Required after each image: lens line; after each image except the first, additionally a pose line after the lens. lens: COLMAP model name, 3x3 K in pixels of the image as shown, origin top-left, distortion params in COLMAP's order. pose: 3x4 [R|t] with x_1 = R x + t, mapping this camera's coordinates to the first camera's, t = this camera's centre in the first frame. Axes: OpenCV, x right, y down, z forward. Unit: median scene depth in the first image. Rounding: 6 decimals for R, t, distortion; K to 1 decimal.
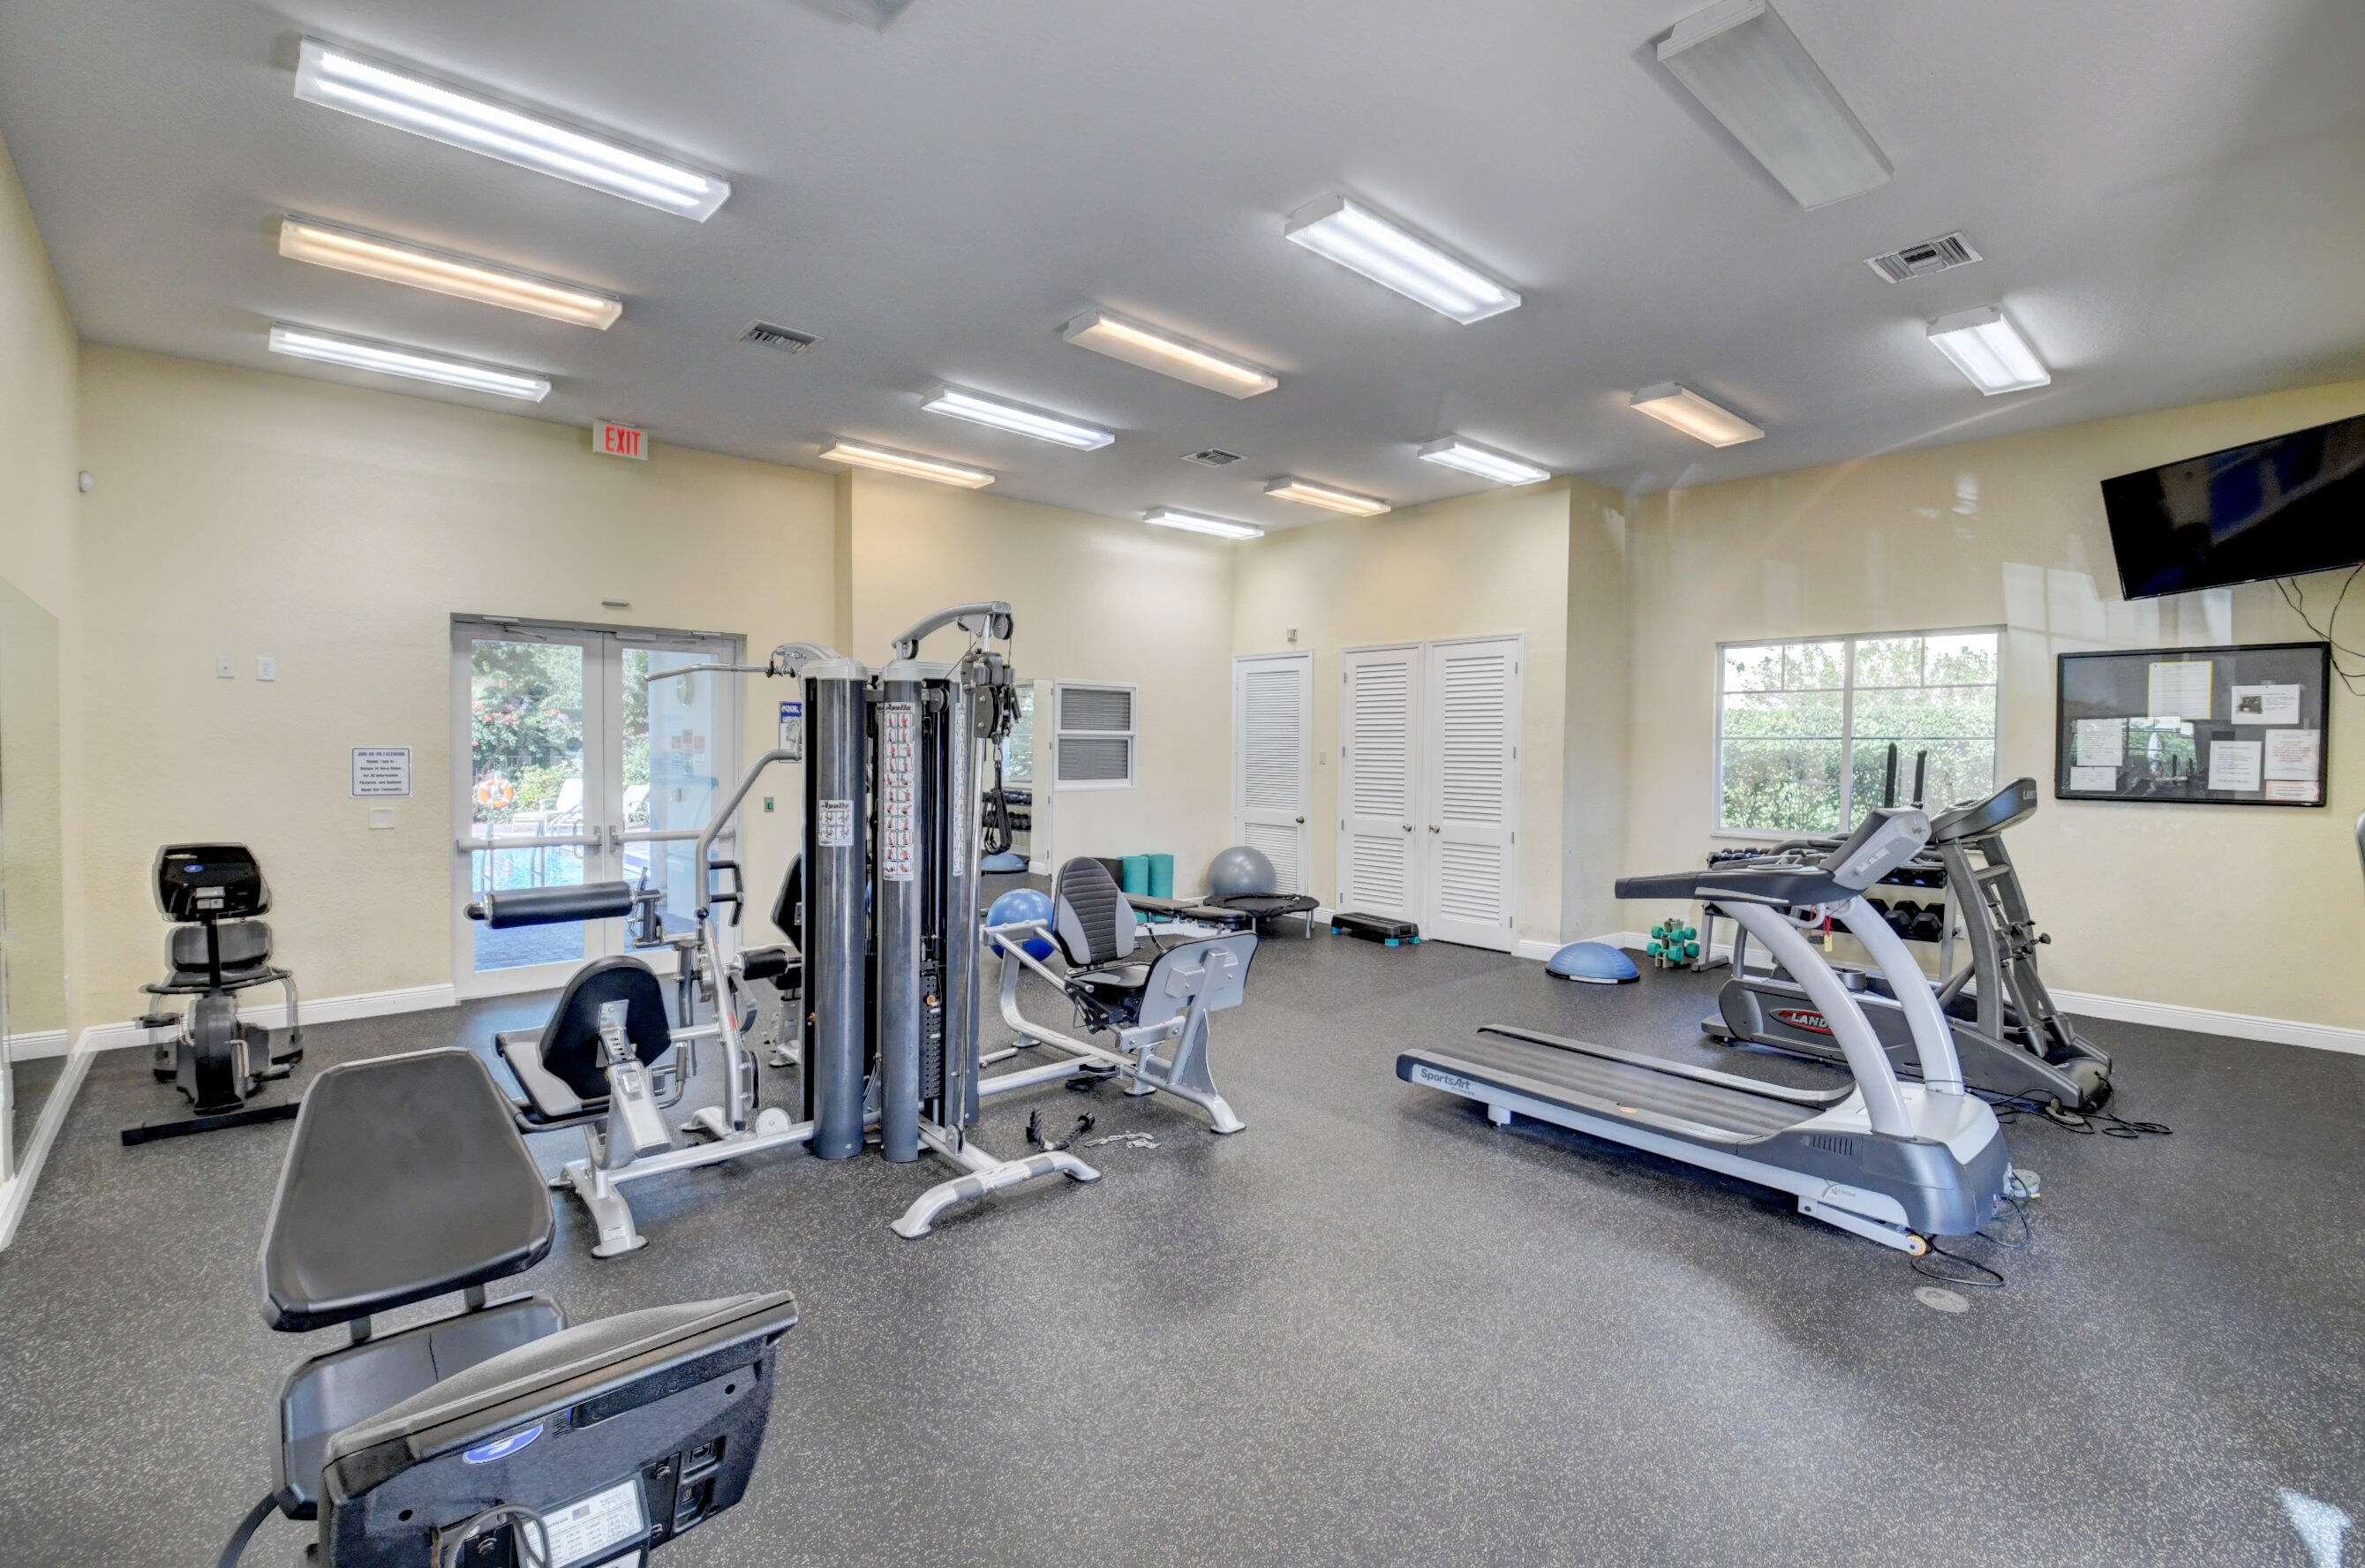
lens RADIAL K [[1049.2, 0, 1193.4], [0, 1049.2, 776.4], [0, 0, 1]] dist [0.031722, -0.035223]
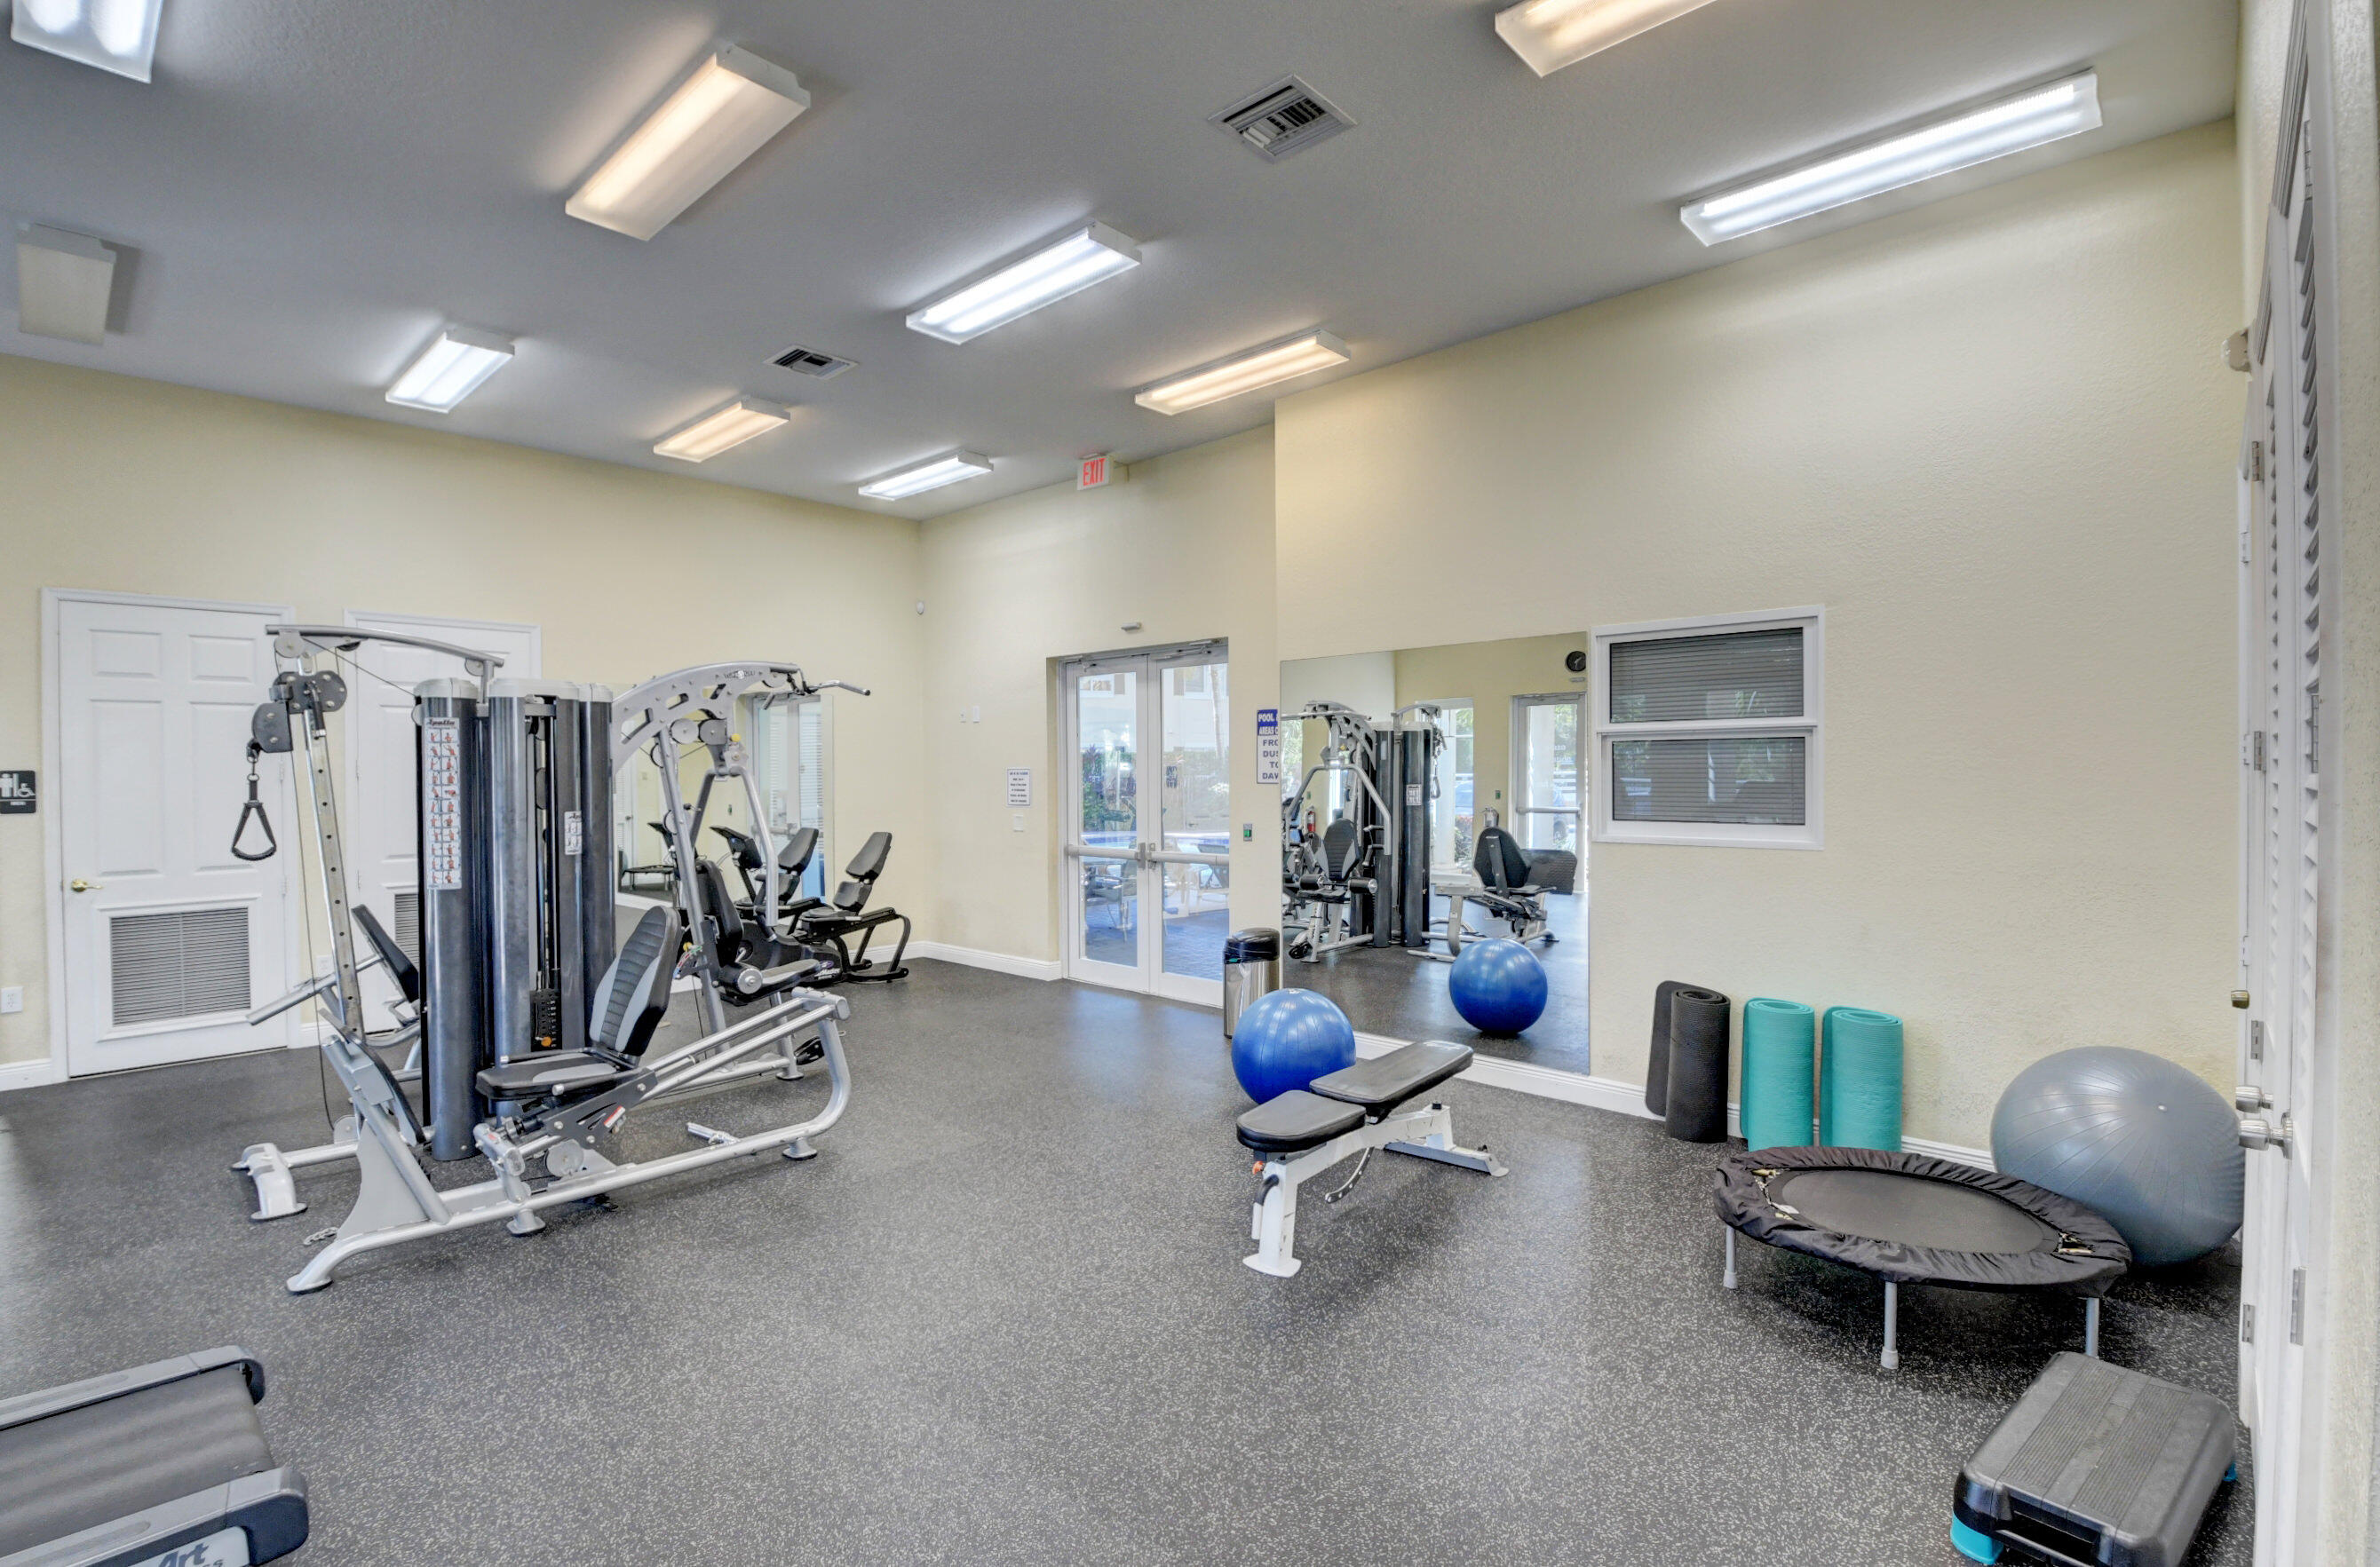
lens RADIAL K [[1079.7, 0, 1190.0], [0, 1079.7, 783.5], [0, 0, 1]] dist [0.000569, 0.000058]
pose [[0.080609, 0.007983, -0.996714, 0.498899], [-0.016677, 0.999839, 0.006659, -0.018658], [0.996606, 0.016086, 0.080729, 0.953545]]
